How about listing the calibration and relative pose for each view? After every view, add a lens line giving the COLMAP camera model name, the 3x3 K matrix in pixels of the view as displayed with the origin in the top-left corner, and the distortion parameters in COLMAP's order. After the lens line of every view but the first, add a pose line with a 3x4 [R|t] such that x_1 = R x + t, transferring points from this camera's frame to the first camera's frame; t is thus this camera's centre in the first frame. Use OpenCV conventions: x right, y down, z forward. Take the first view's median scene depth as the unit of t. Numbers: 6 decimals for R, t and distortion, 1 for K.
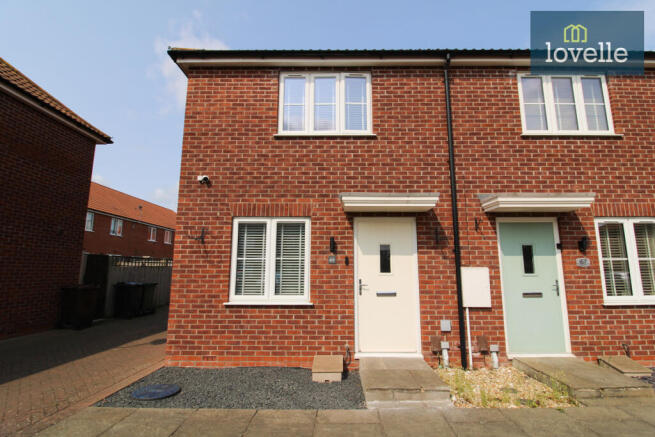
lens RADIAL K [[323.0, 0, 326.8], [0, 323.0, 218.7], [0, 0, 1]] dist [-0.013240, -0.000177]
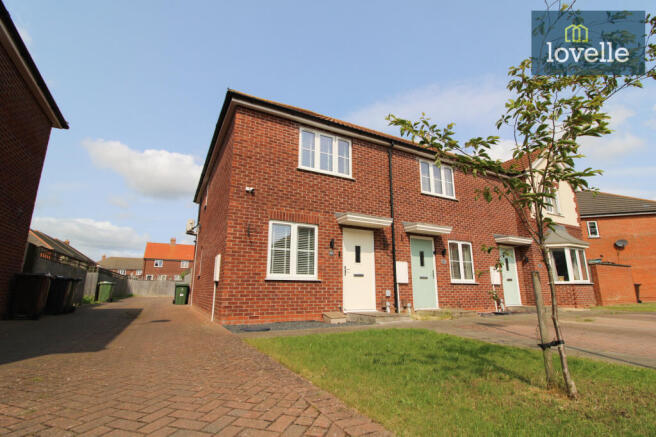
lens RADIAL K [[323.5, 0, 327.3], [0, 323.5, 218.7], [0, 0, 1]] dist [-0.013240, -0.000177]
pose [[0.871066, 0.109891, 0.478714, -0.783774], [-0.079318, 0.993329, -0.083698, 0.094863], [-0.484719, 0.034936, 0.873972, -0.390455]]
